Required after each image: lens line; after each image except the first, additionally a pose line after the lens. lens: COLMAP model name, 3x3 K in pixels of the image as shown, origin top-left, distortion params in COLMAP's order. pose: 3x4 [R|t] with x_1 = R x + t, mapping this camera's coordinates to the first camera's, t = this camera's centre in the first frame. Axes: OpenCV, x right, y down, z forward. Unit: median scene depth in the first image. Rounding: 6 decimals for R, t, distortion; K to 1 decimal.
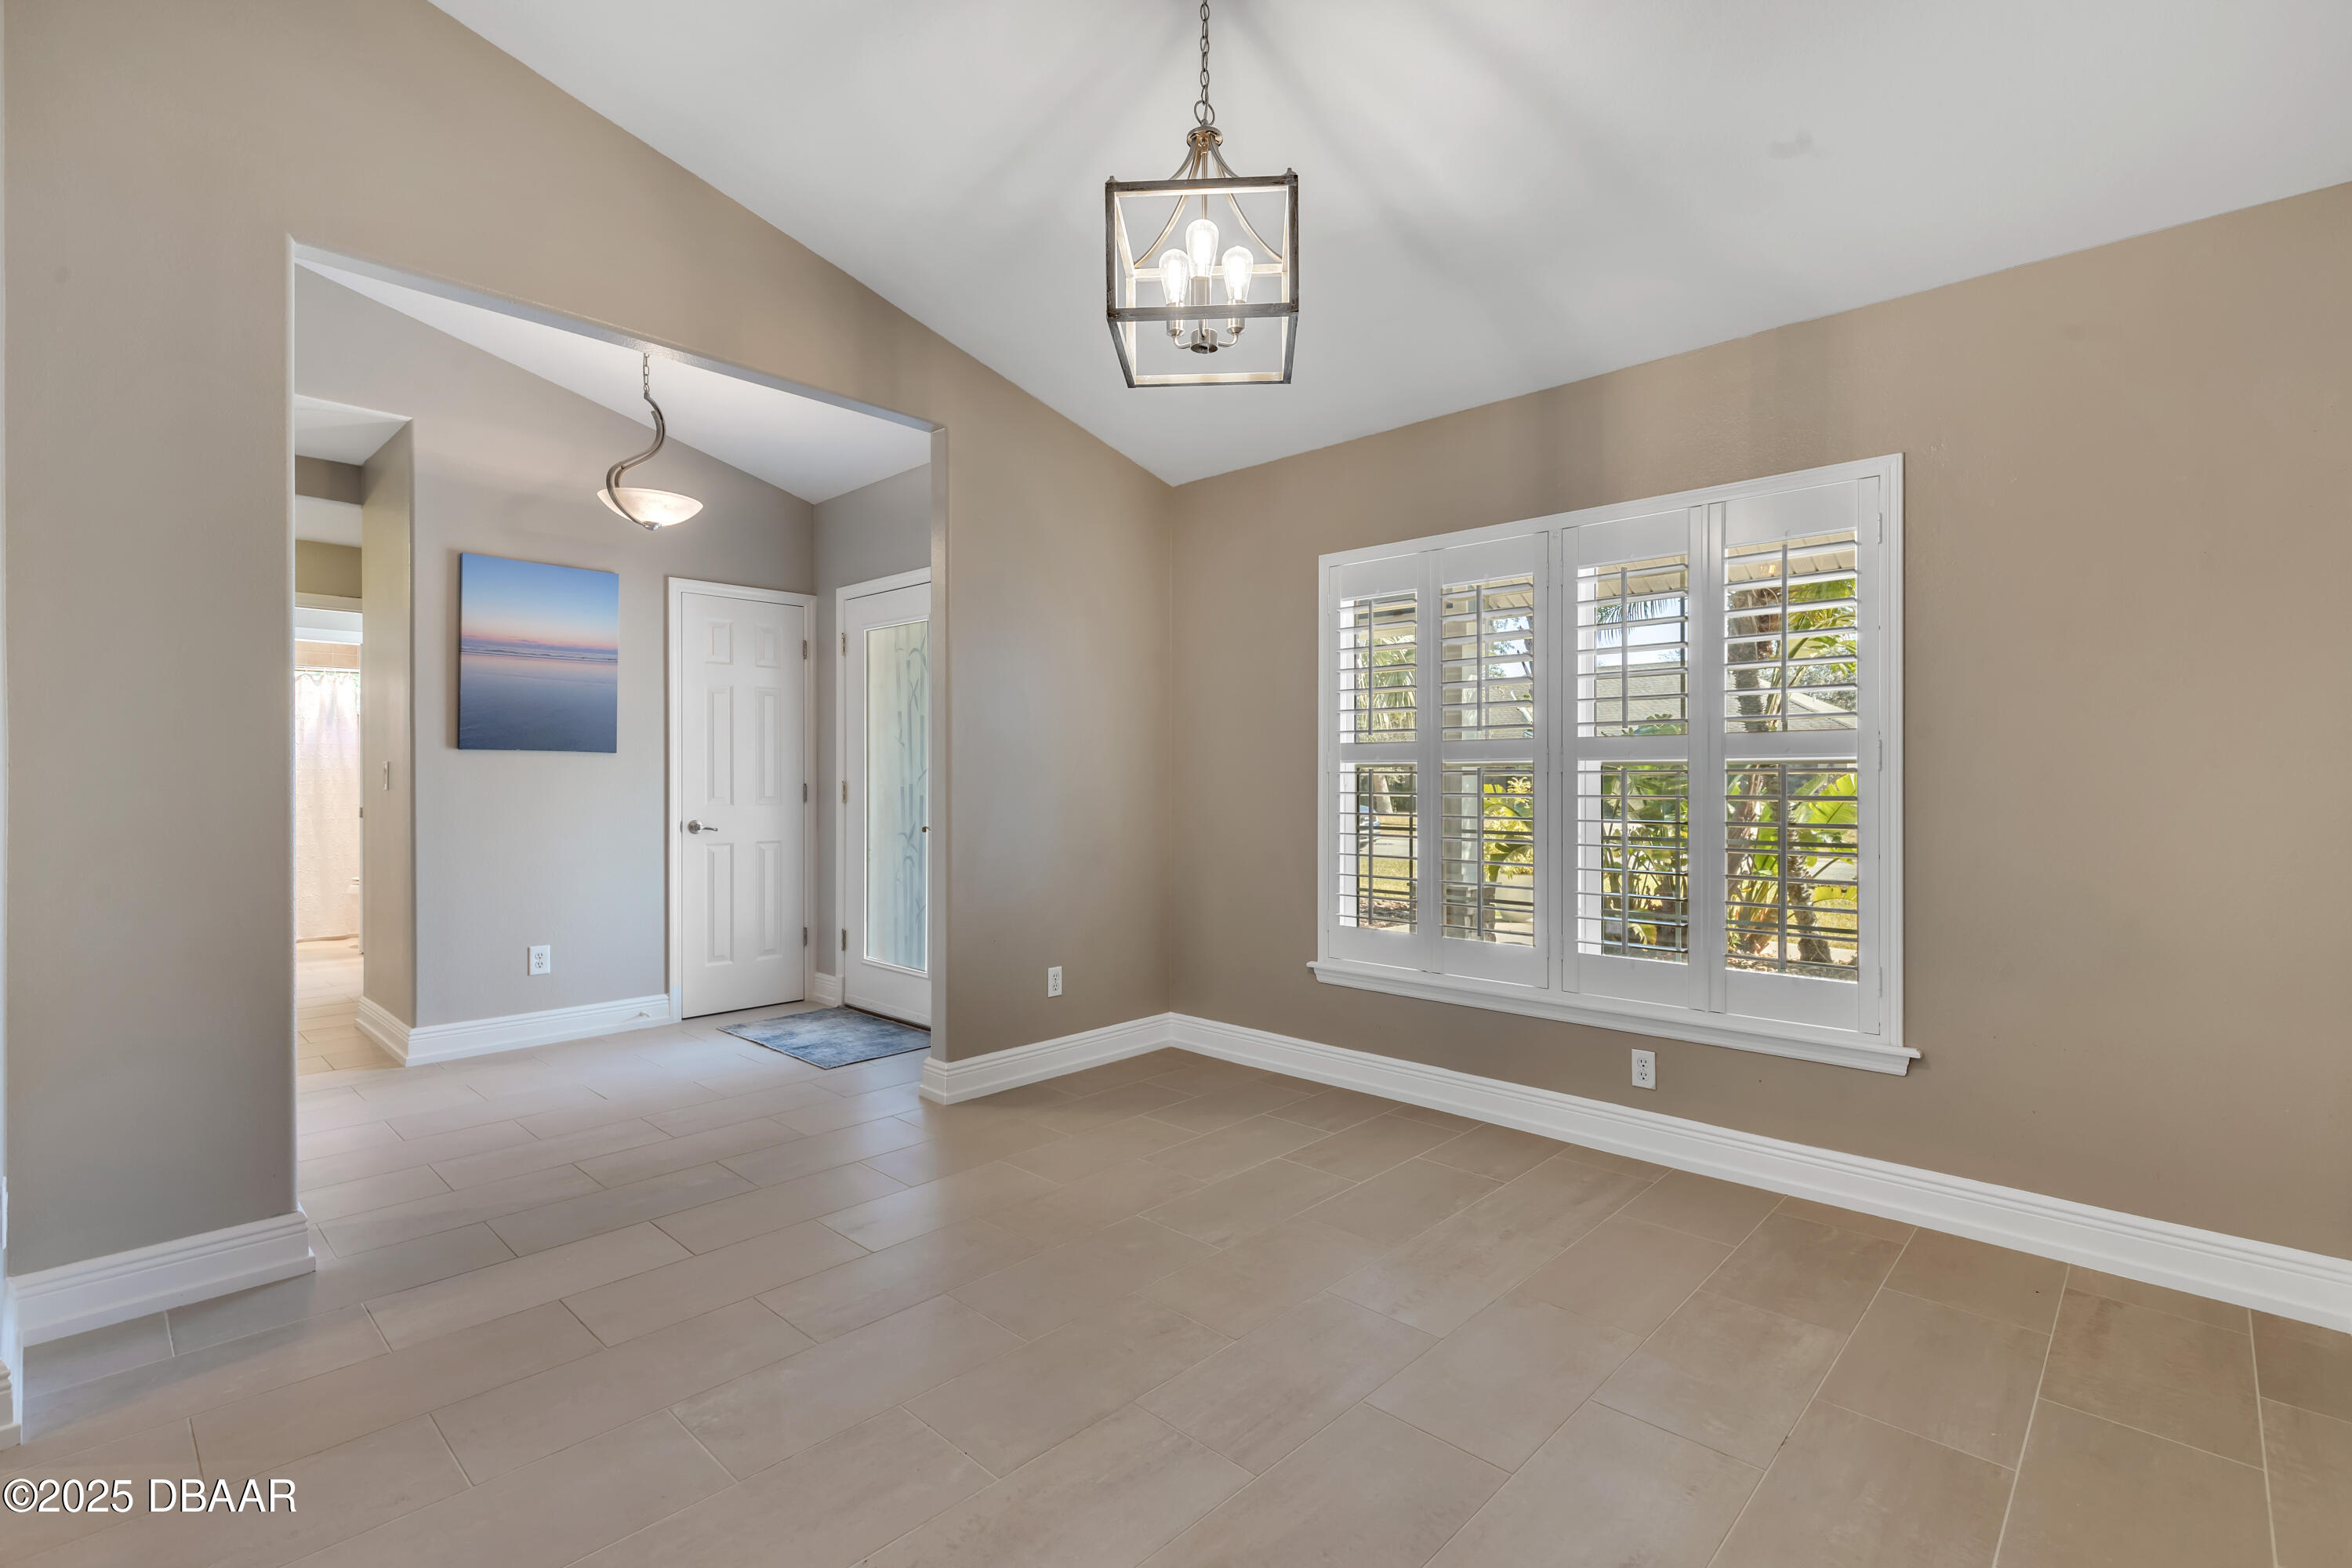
lens RADIAL K [[1056.6, 0, 1171.4], [0, 1056.6, 780.2], [0, 0, 1]] dist [0.004170, 0.000019]
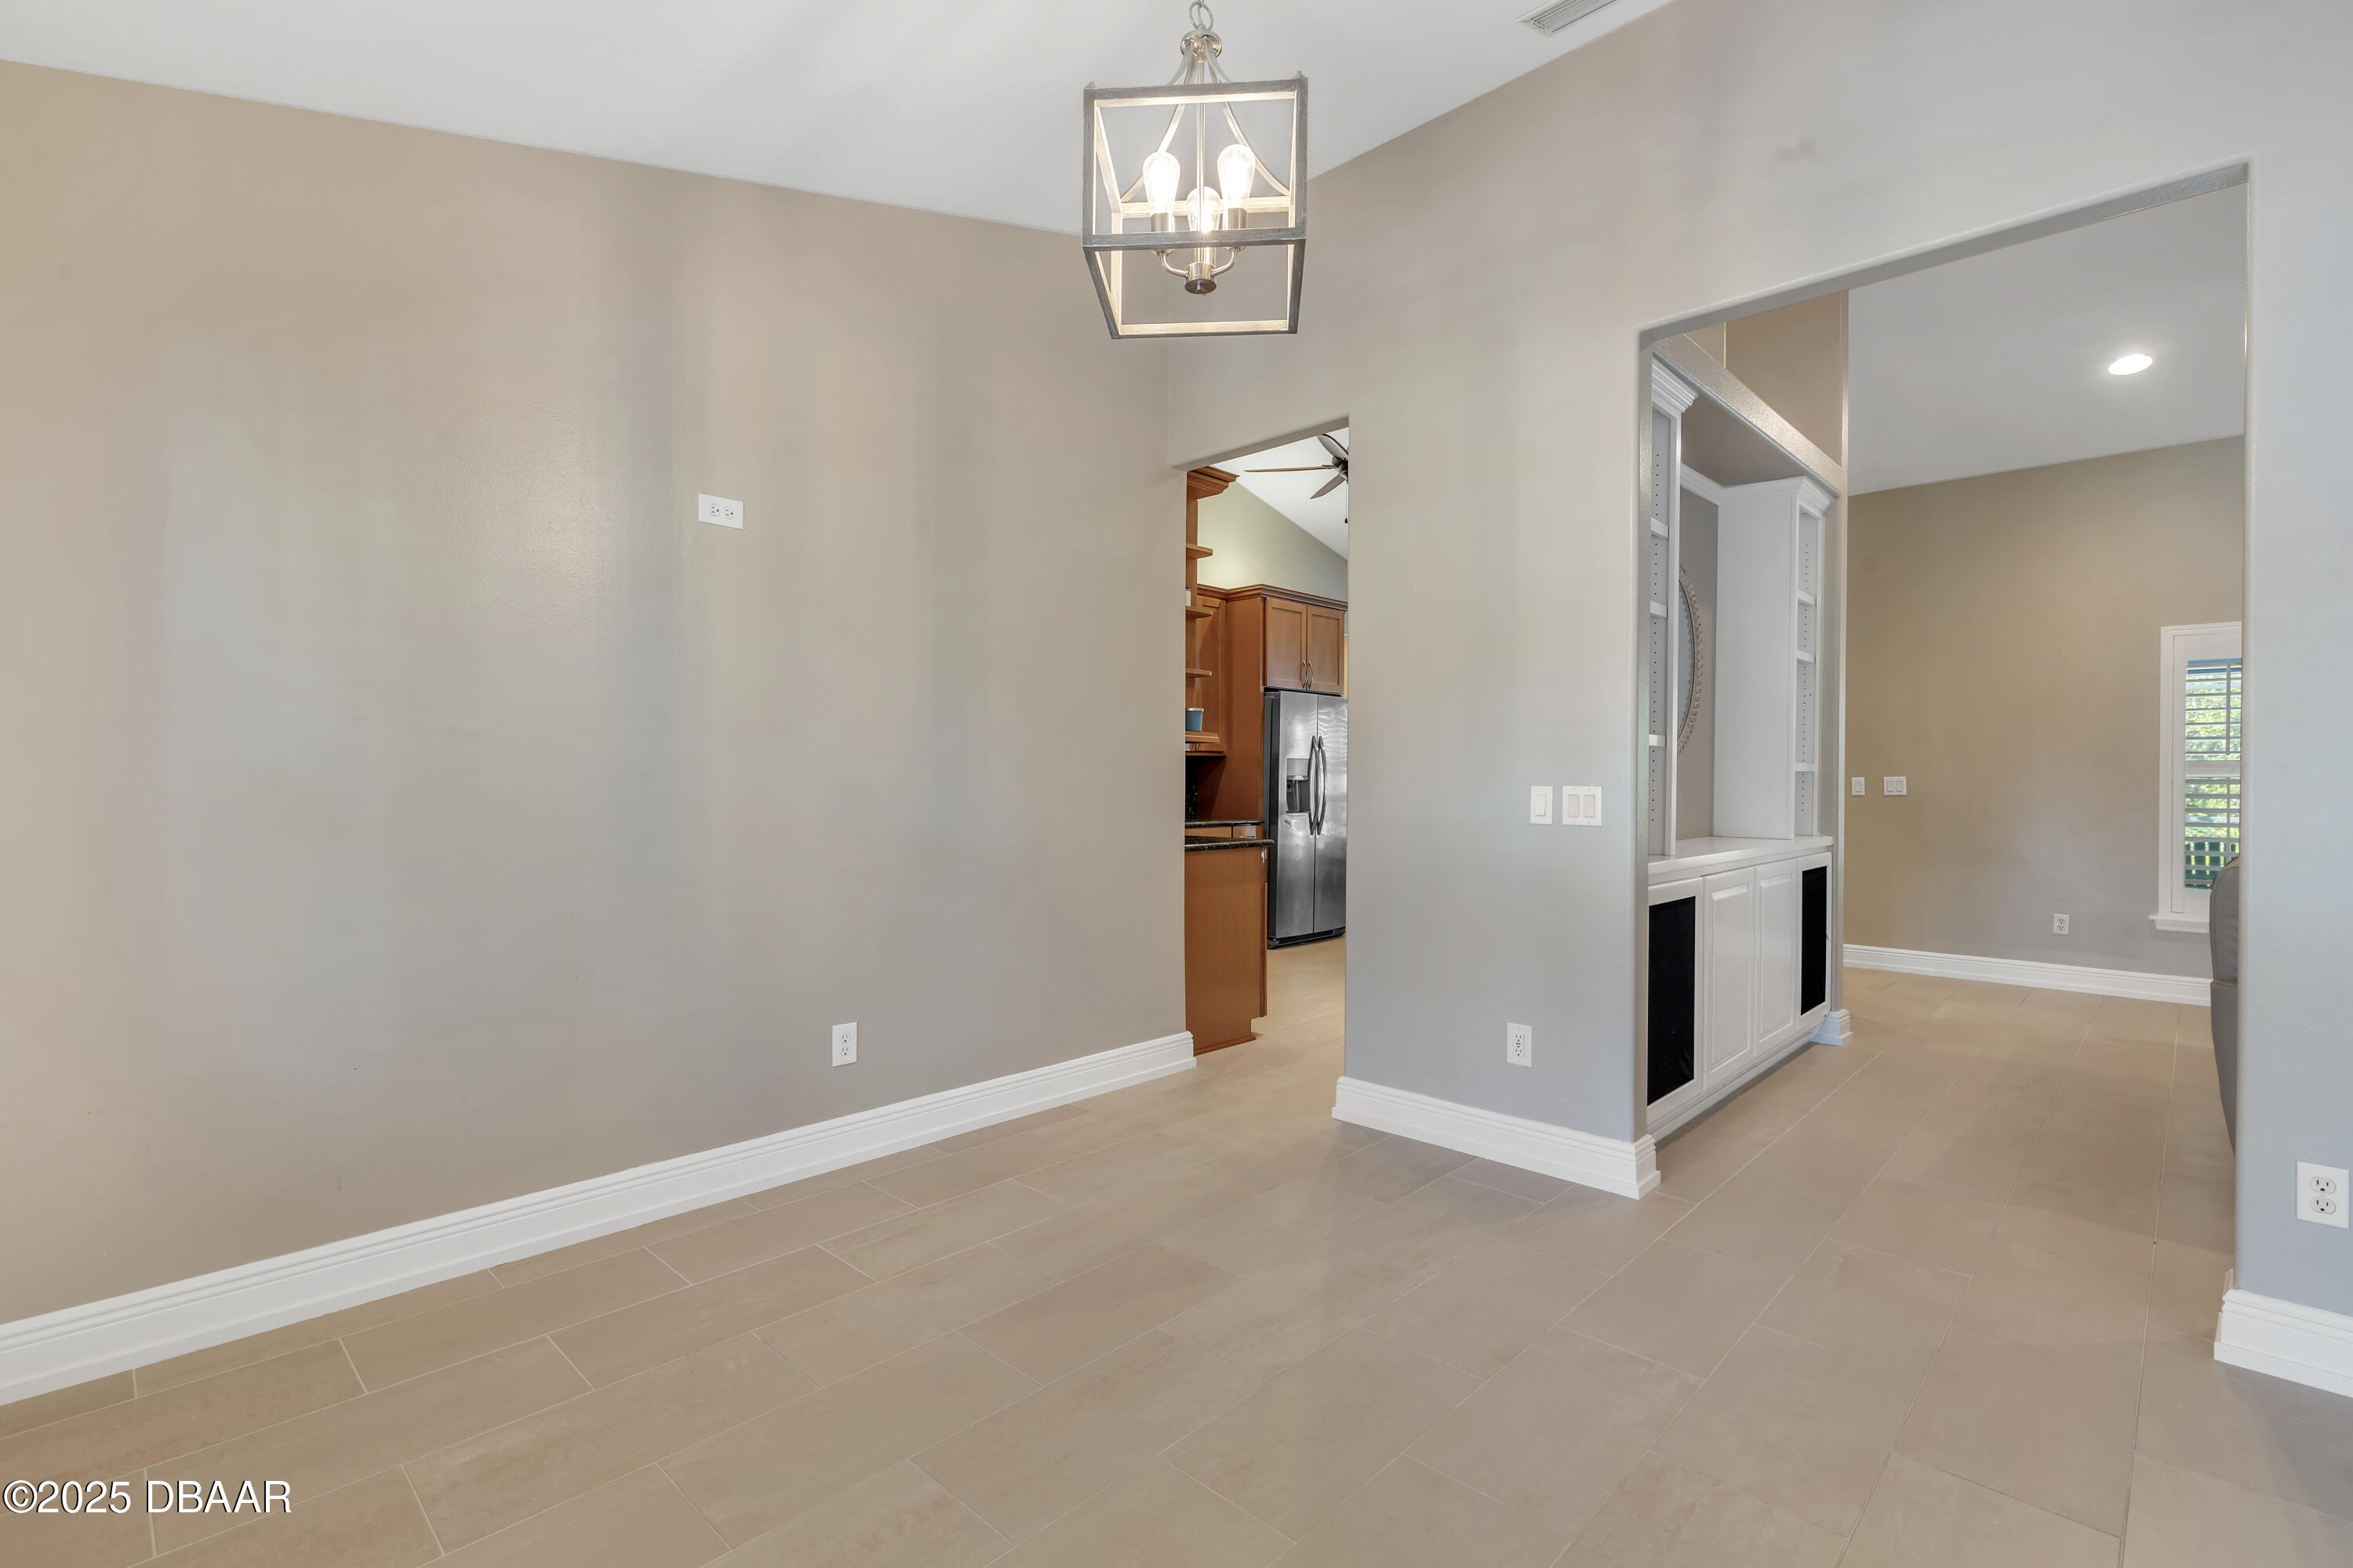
lens RADIAL K [[1065.6, 0, 1175.2], [0, 1065.6, 784.0], [0, 0, 1]] dist [0.006944, 0.000057]
pose [[-0.999964, -0.006106, 0.005890, 0.024199], [-0.006094, 0.999979, 0.002159, -0.003166], [-0.005903, 0.002123, -0.999980, 0.980968]]
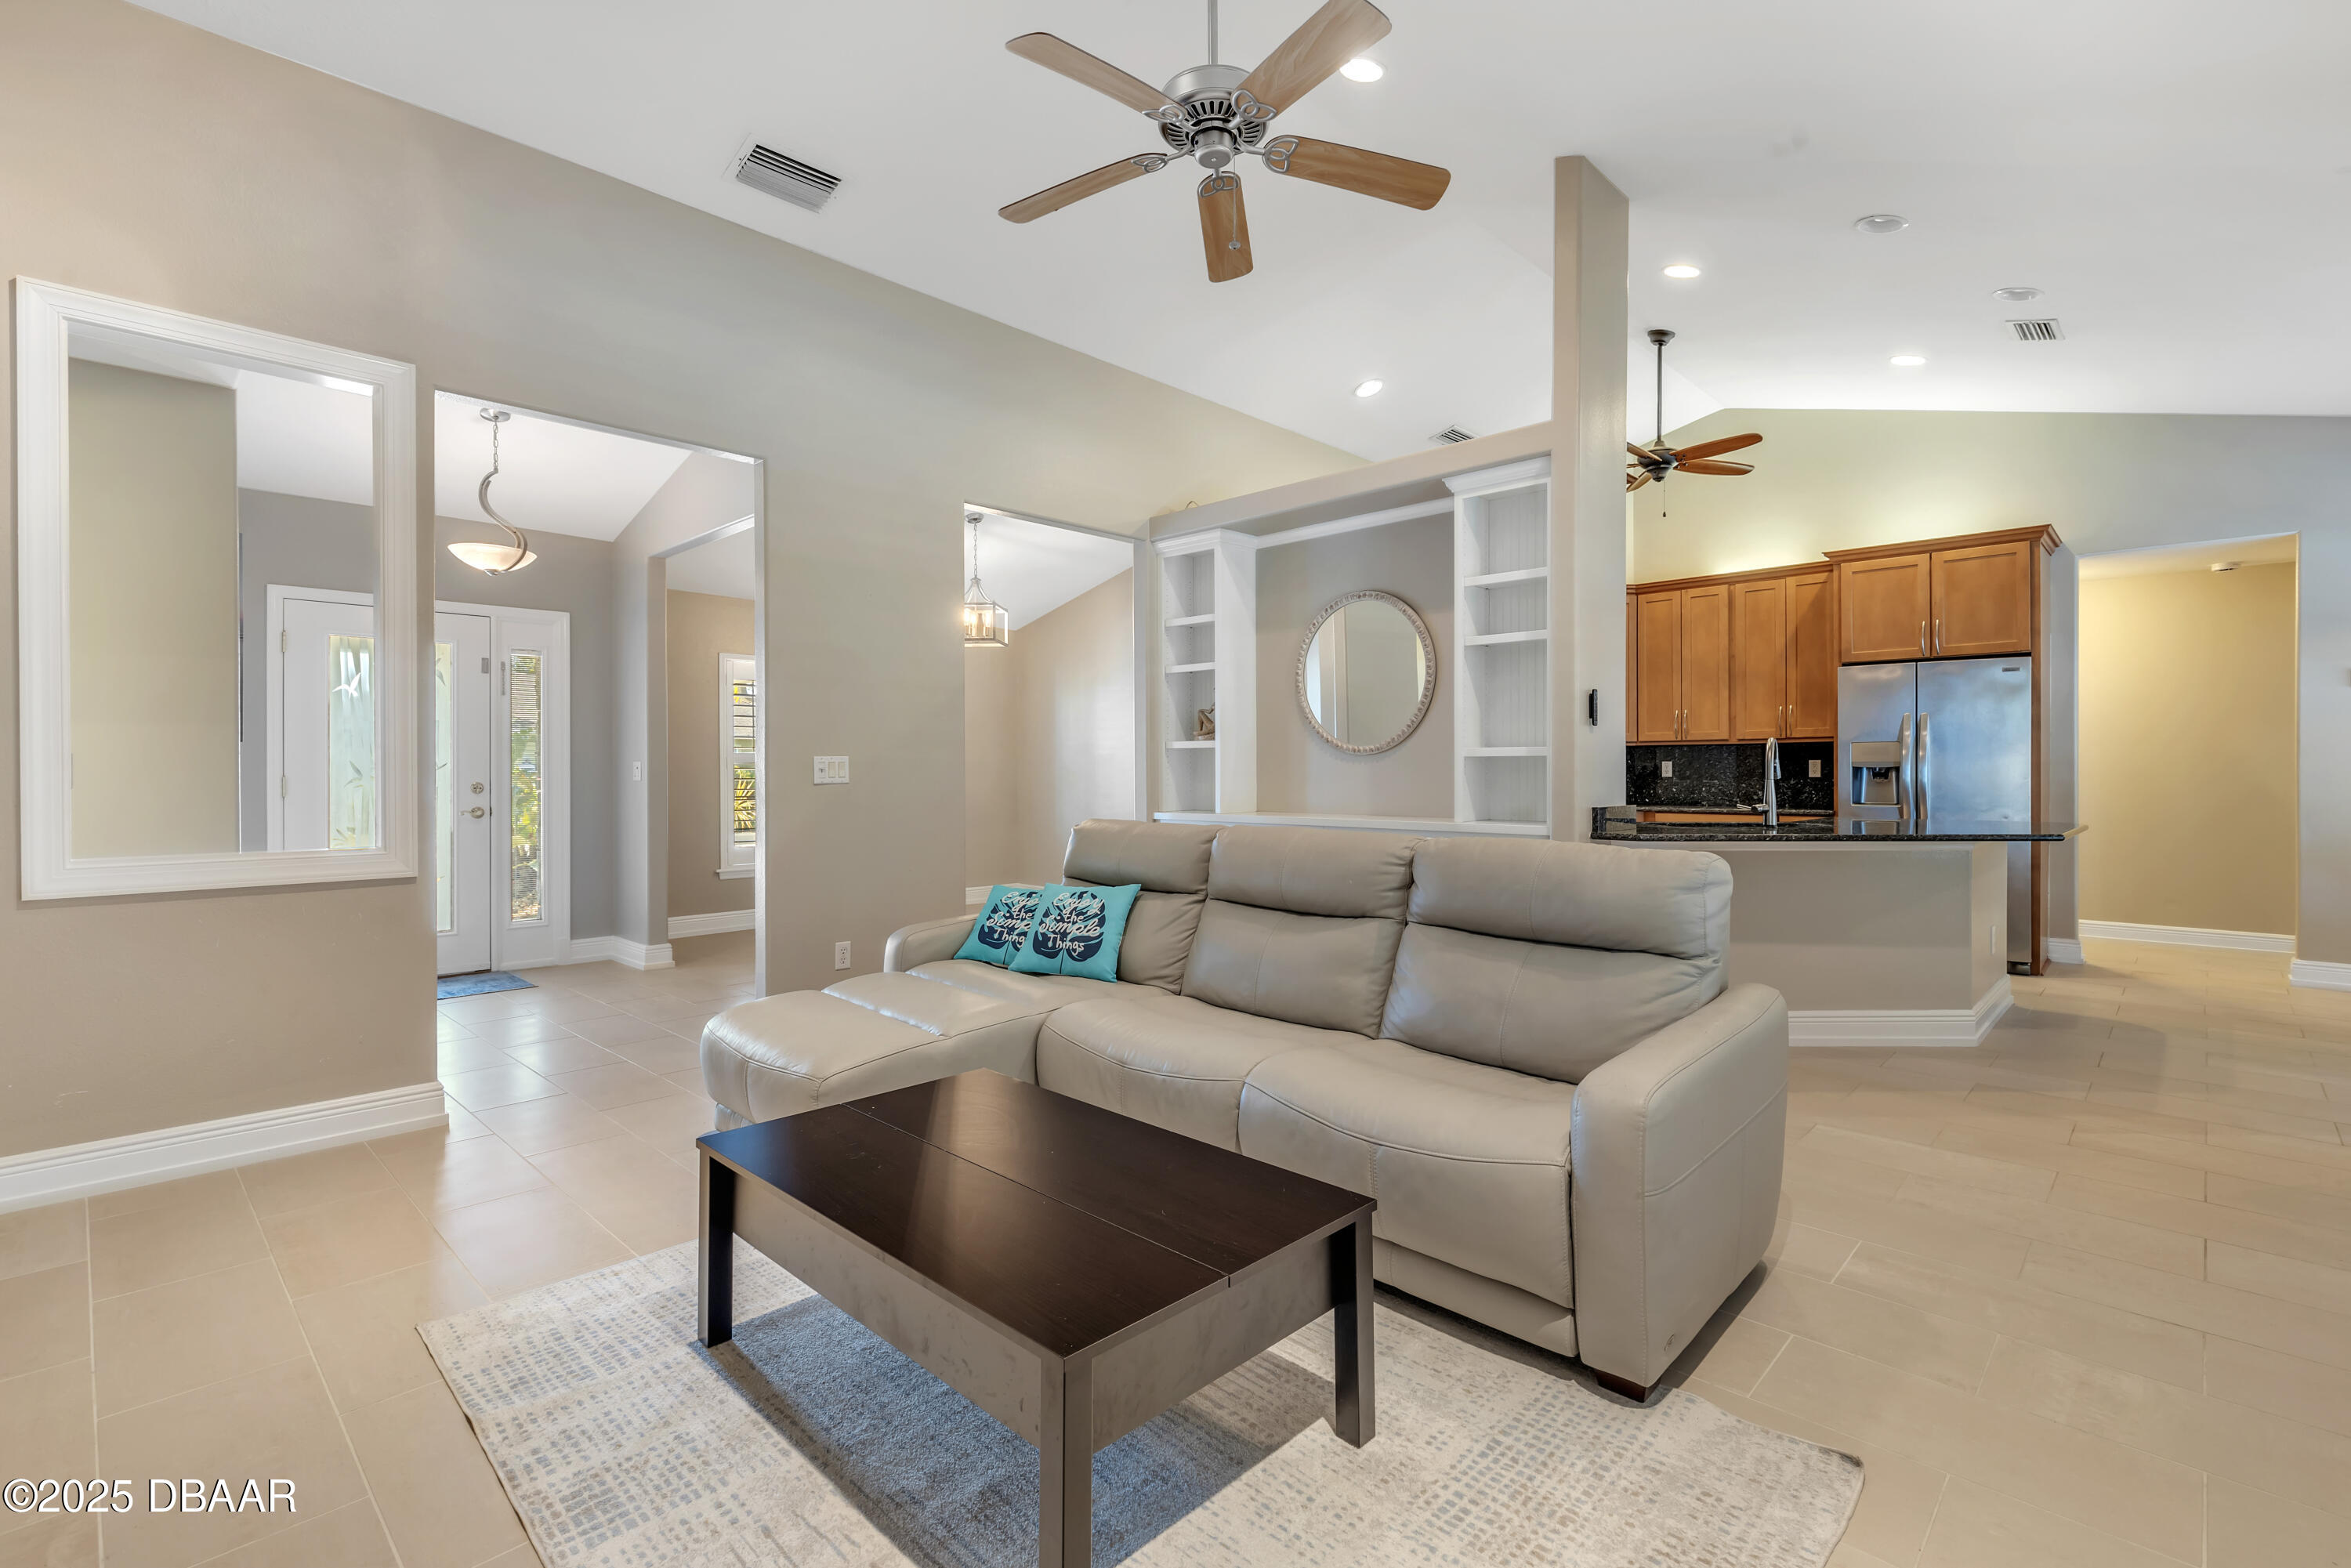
lens RADIAL K [[1056.1, 0, 1170.9], [0, 1056.1, 780.2], [0, 0, 1]] dist [0.004170, 0.000019]
pose [[0.009589, -0.008541, 0.999918, -1.733483], [0.000480, 0.999963, 0.008537, -0.002899], [-0.999954, 0.000398, 0.009593, 0.178684]]
